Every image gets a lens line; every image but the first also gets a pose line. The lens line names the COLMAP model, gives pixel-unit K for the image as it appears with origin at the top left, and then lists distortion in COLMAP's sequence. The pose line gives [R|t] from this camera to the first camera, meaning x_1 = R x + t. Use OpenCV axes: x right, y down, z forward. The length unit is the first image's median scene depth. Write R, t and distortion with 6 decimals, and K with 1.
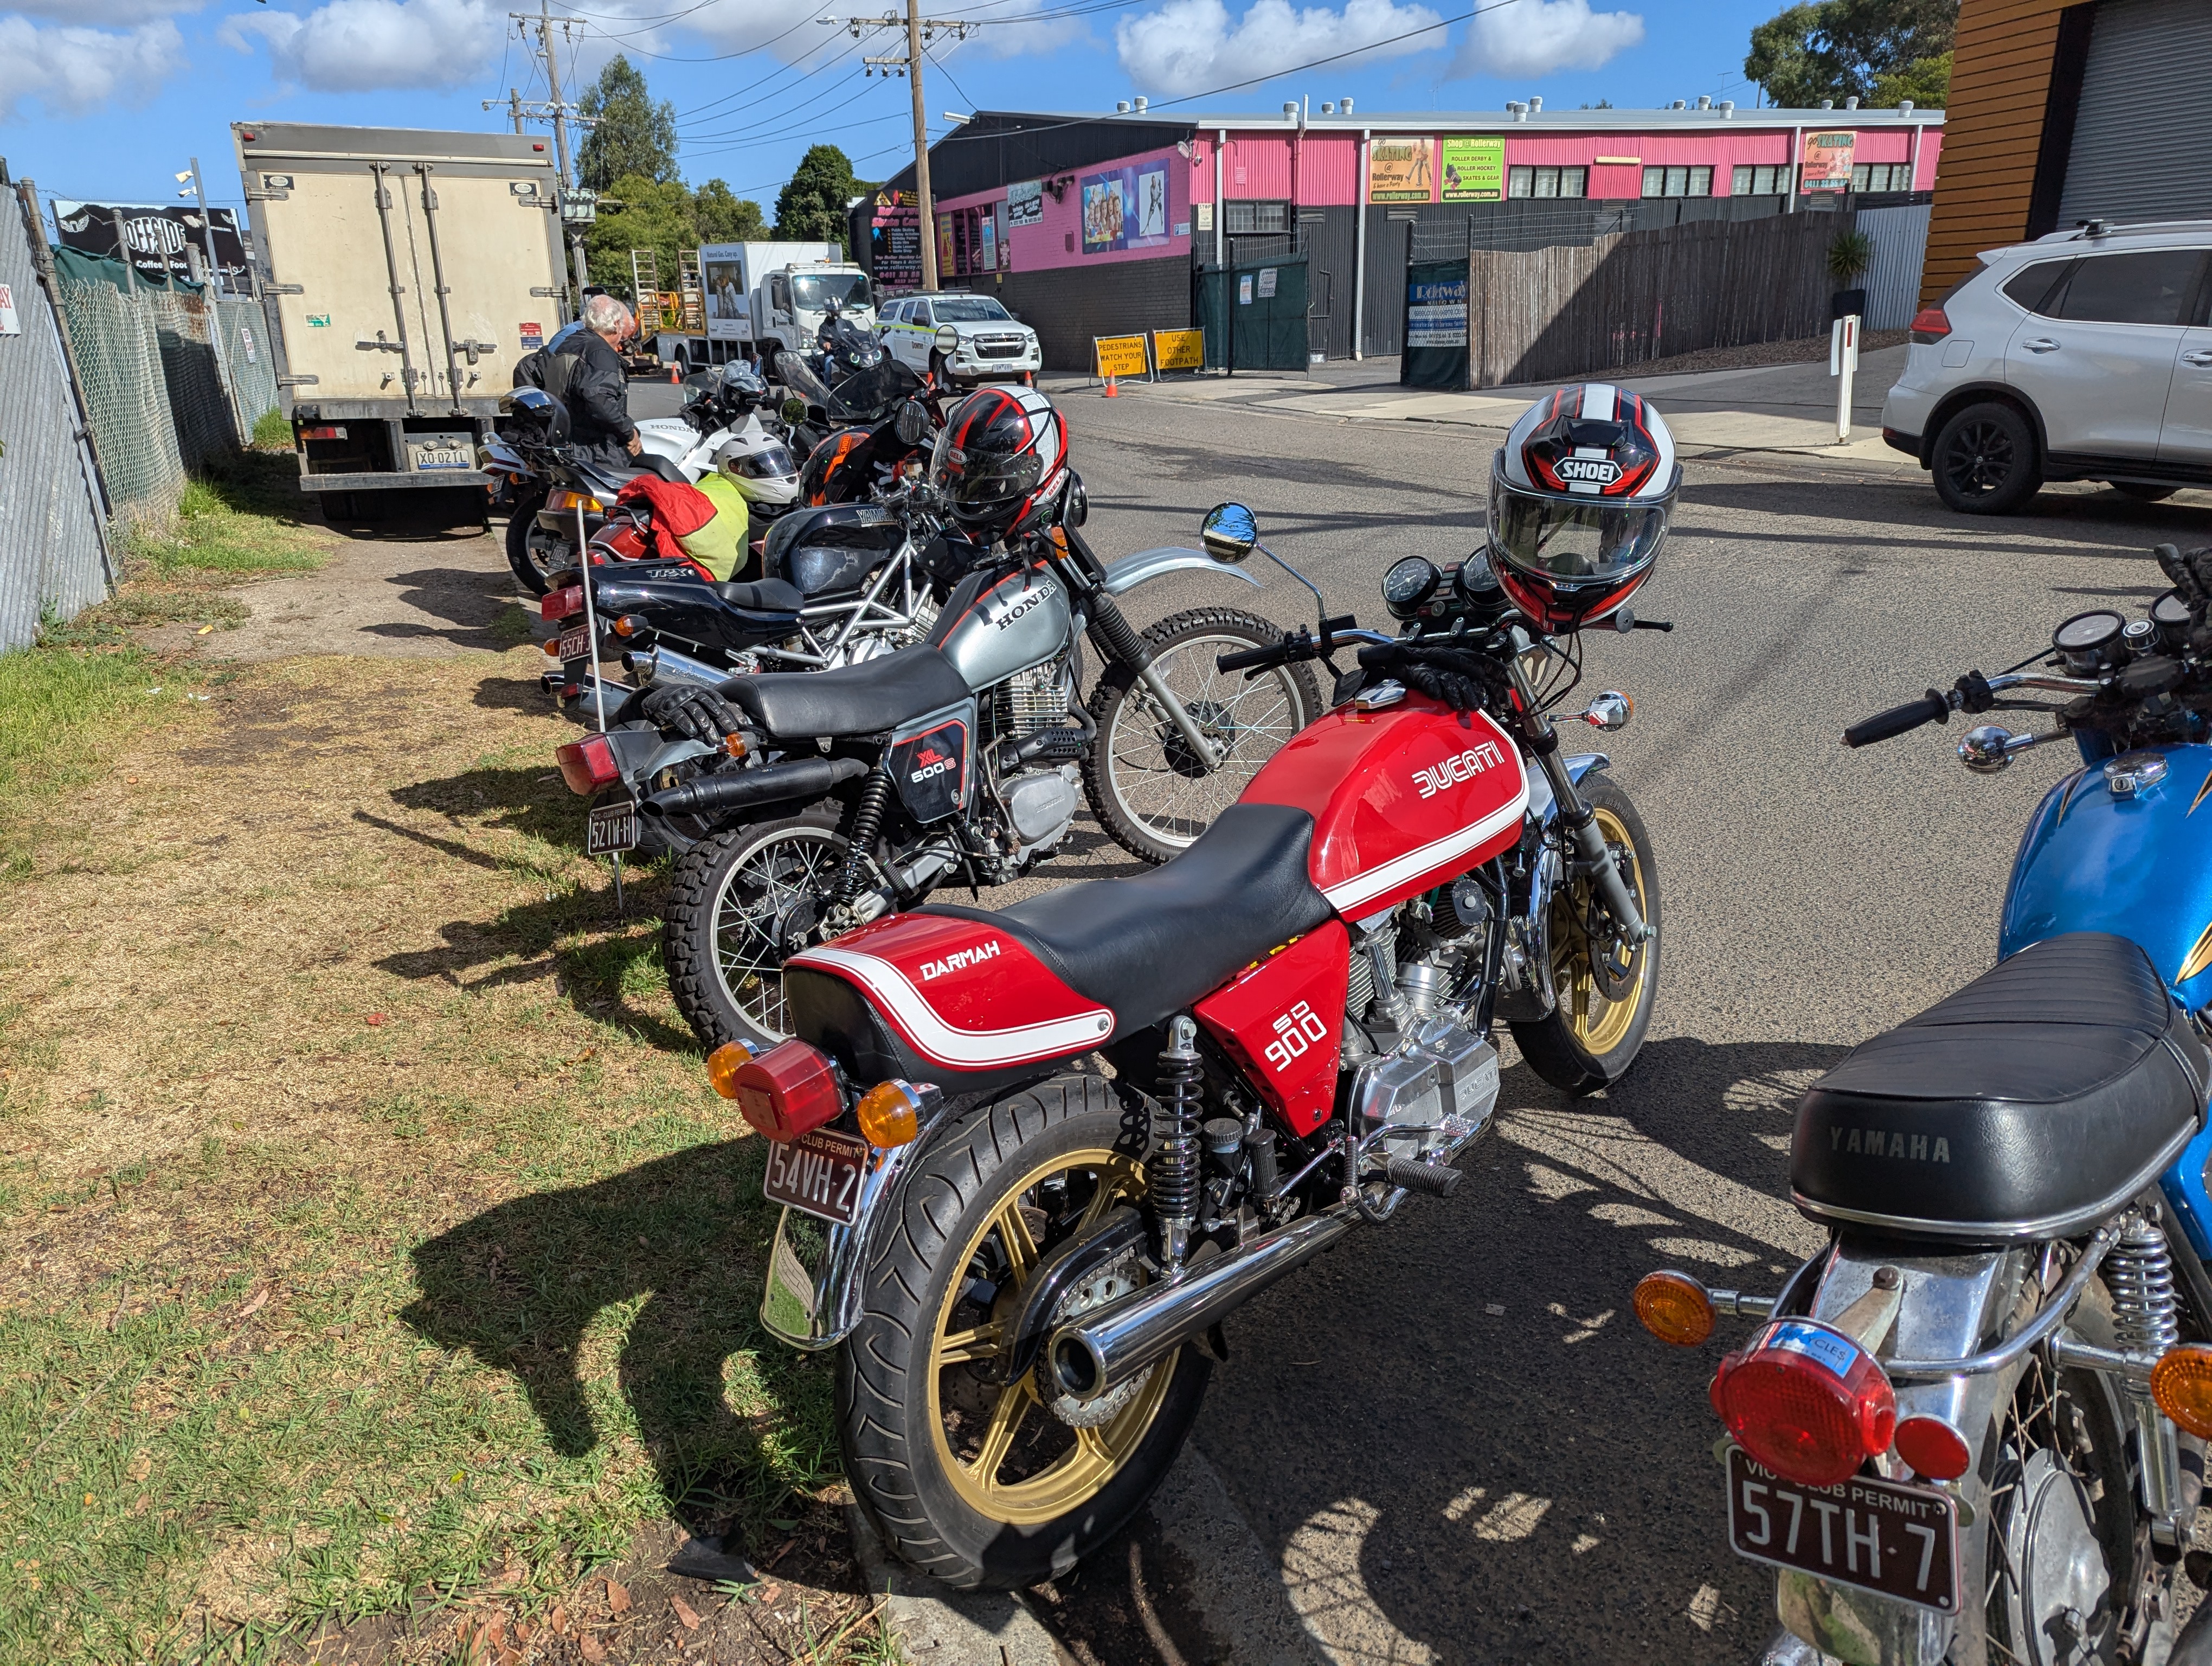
lens RADIAL K [[1567.2, 0, 1090.3], [0, 1567.2, 843.7], [0, 0, 1]] dist [0.059563, -0.063642]
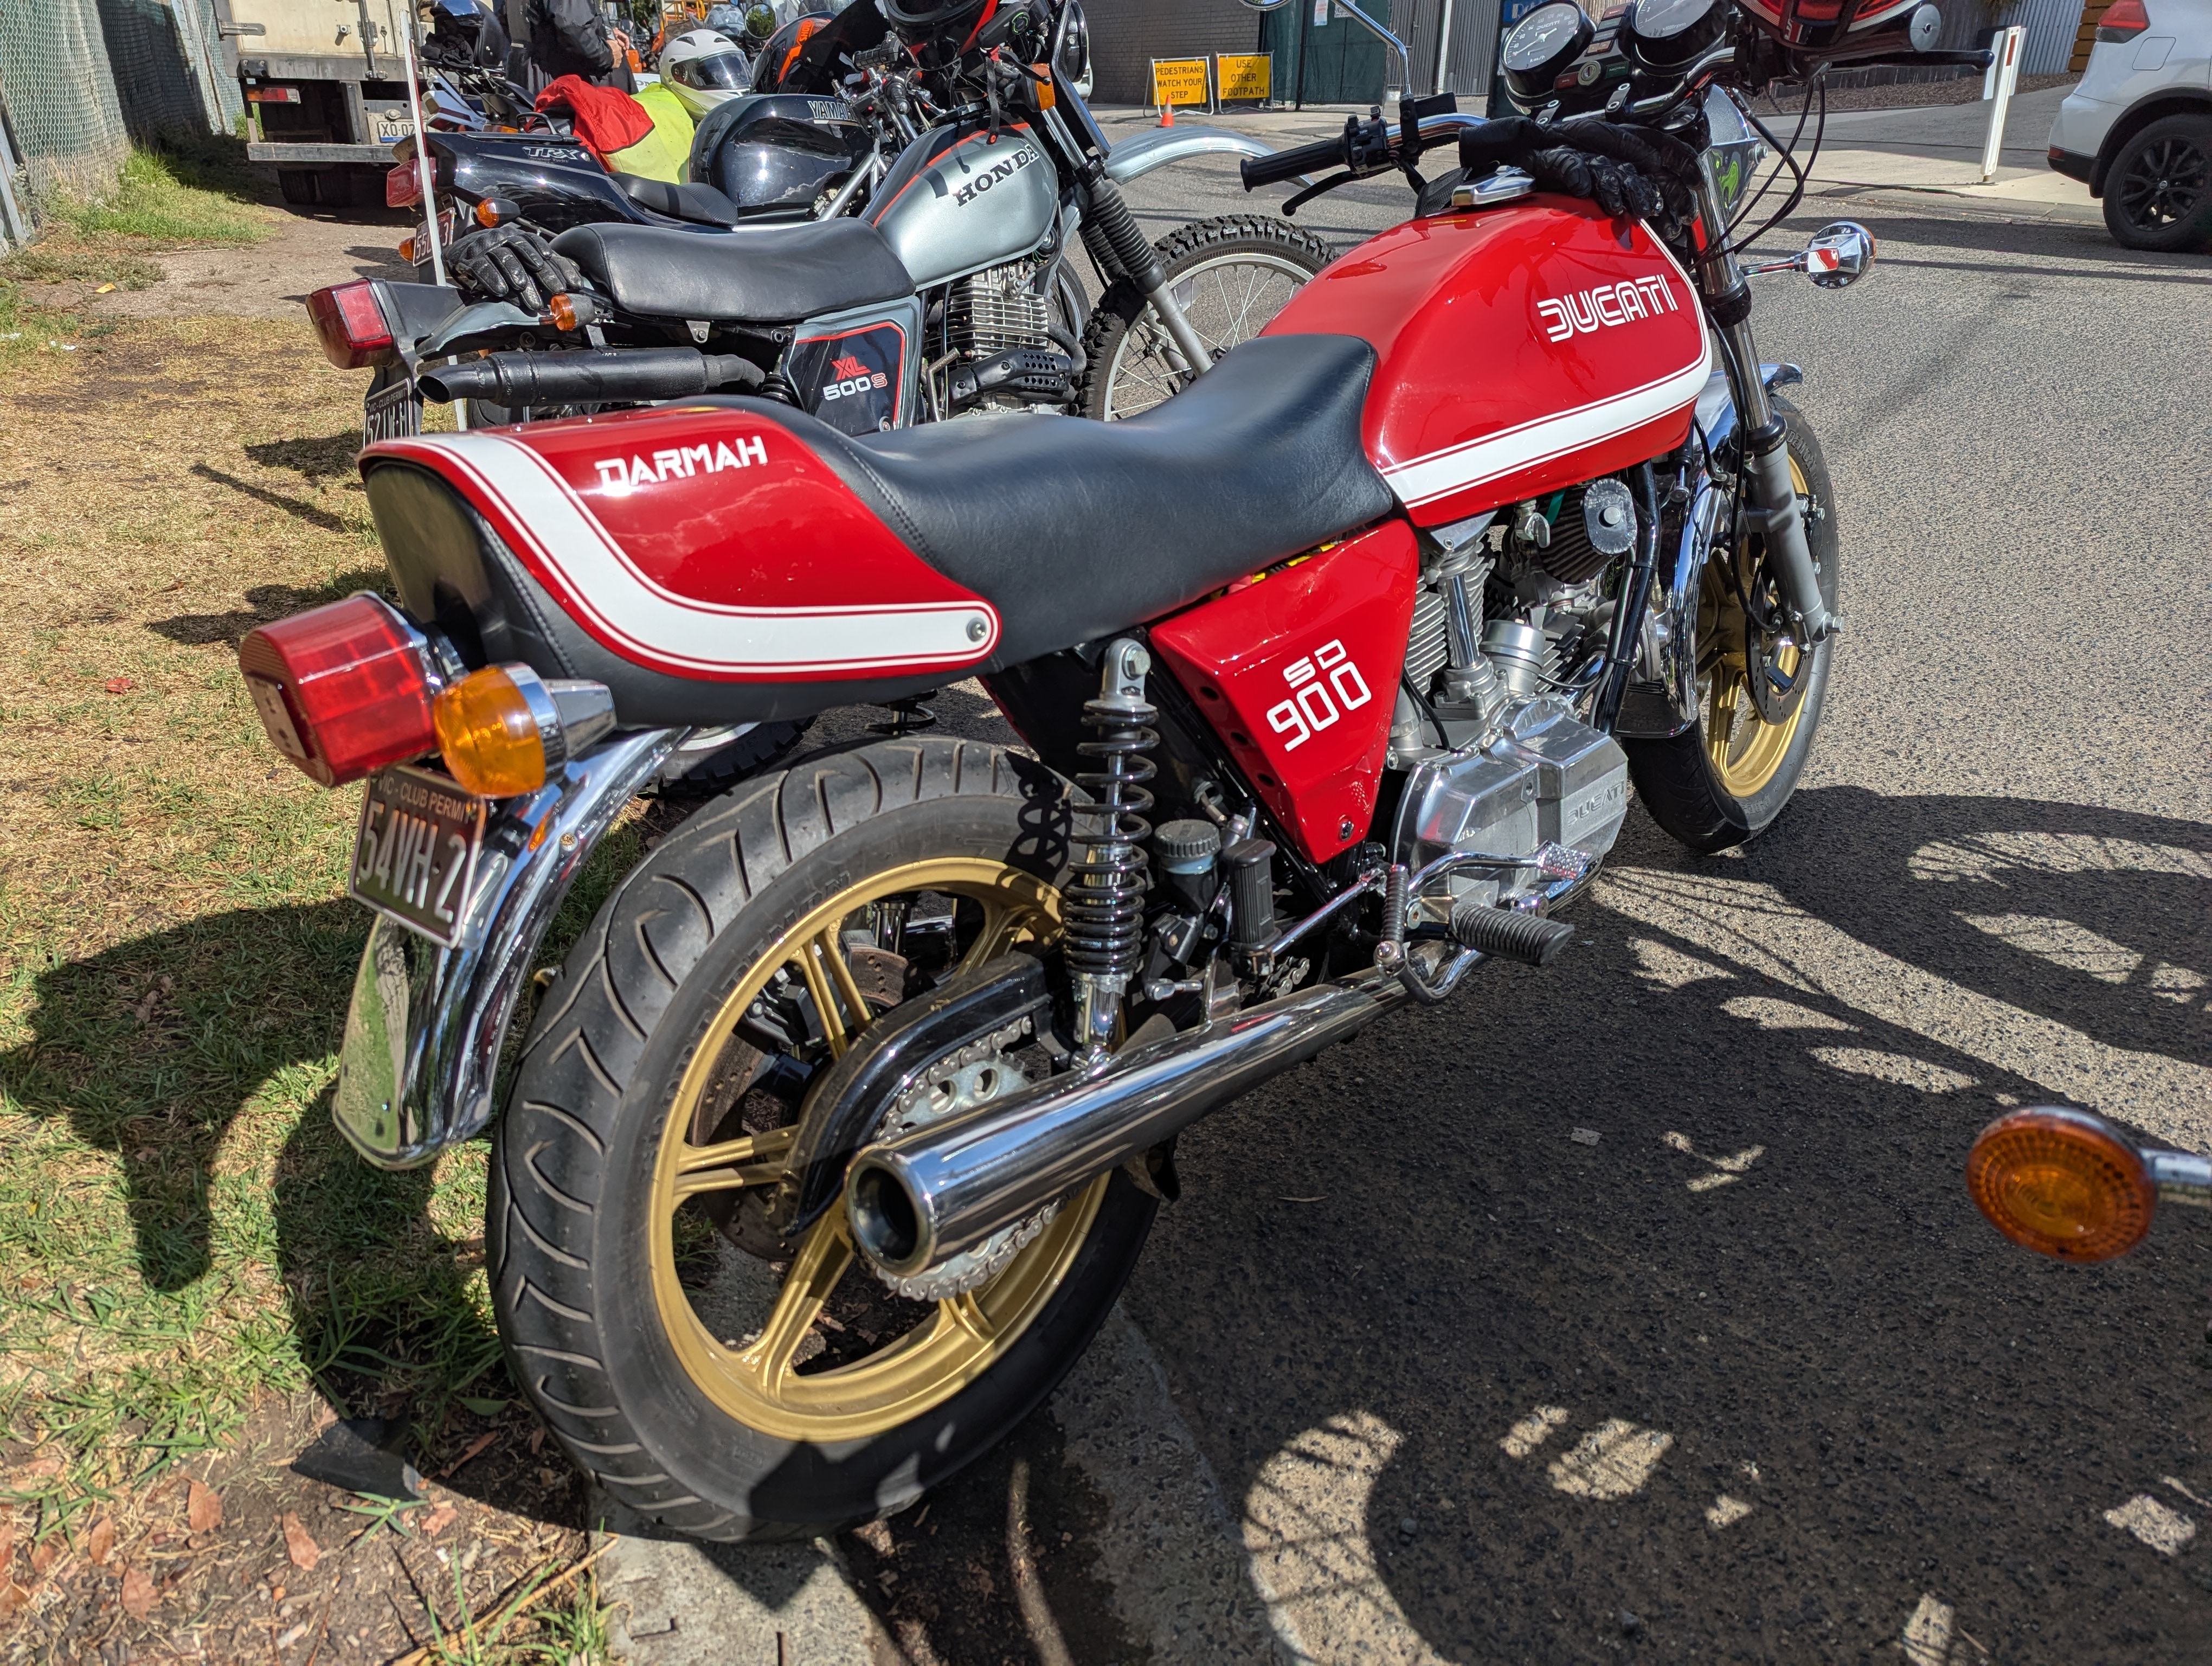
lens RADIAL K [[1567.2, 0, 1090.3], [0, 1567.2, 843.7], [0, 0, 1]] dist [0.059563, -0.063642]
pose [[0.998709, 0.047806, -0.017169, 0.047291], [-0.045116, 0.990139, 0.132626, 0.087822], [0.023340, -0.131680, 0.991017, 0.332473]]
